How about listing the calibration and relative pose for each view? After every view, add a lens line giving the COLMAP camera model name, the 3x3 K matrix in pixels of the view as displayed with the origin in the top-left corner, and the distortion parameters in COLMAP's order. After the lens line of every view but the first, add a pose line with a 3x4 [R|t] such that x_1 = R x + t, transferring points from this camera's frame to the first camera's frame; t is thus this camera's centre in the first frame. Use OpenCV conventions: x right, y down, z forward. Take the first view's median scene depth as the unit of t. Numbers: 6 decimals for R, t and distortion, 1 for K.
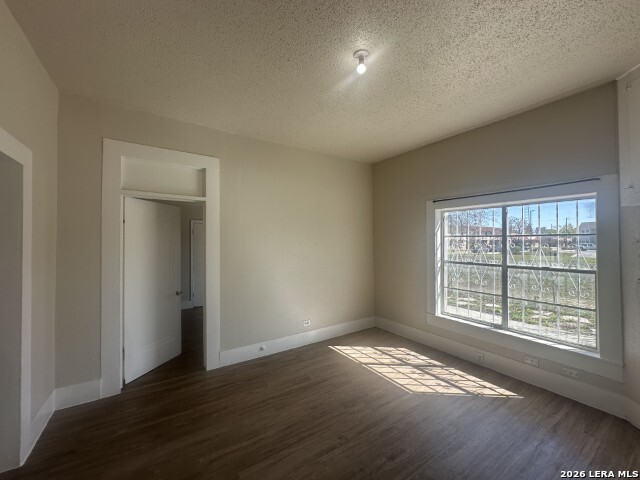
lens RADIAL K [[253.9, 0, 321.0], [0, 253.9, 237.9], [0, 0, 1]] dist [0.001772, -0.000200]
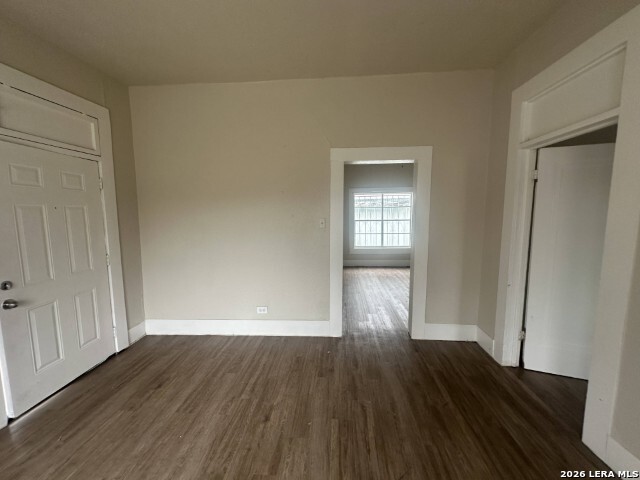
lens RADIAL K [[253.9, 0, 321.0], [0, 253.9, 237.9], [0, 0, 1]] dist [0.001772, -0.000200]
pose [[-0.618201, 0.088287, -0.781046, 0.432272], [0.023135, 0.995285, 0.094193, 0.033916], [0.785679, 0.040160, -0.617329, 1.344239]]
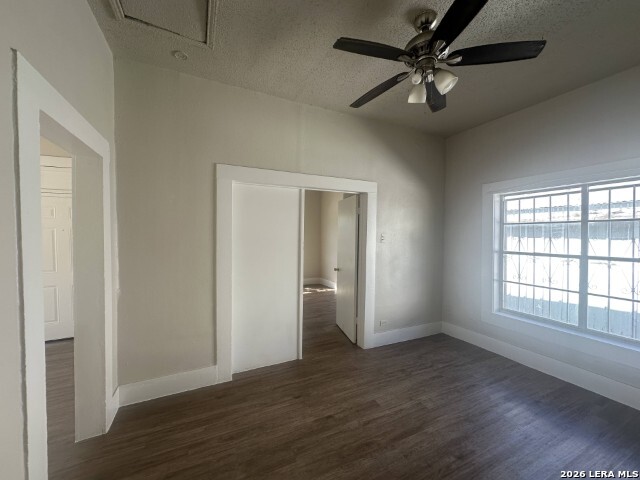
lens RADIAL K [[253.9, 0, 321.0], [0, 253.9, 237.9], [0, 0, 1]] dist [0.001772, -0.000200]
pose [[-0.990106, -0.000325, 0.140321, -1.819256], [0.000151, 0.999994, 0.003384, 0.037244], [-0.140322, 0.003372, -0.990100, 1.296454]]
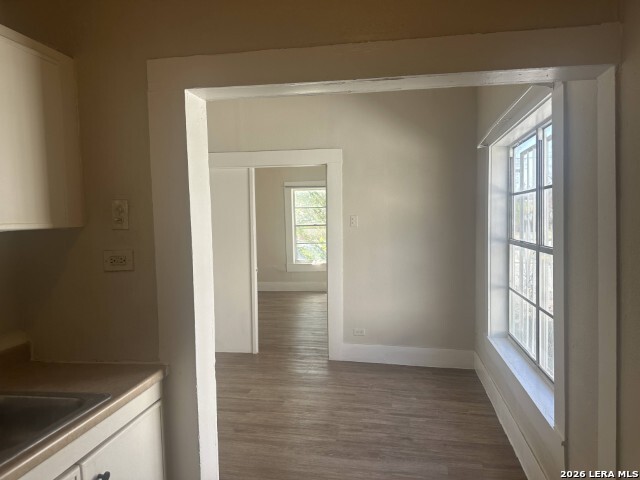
lens RADIAL K [[430.8, 0, 326.7], [0, 430.8, 244.6], [0, 0, 1]] dist [-0.000997, -0.002217]
pose [[-0.730284, -0.026467, 0.682630, -3.433287], [0.010917, 0.998669, 0.050400, 0.050946], [-0.683056, 0.044259, -0.729024, 1.245413]]
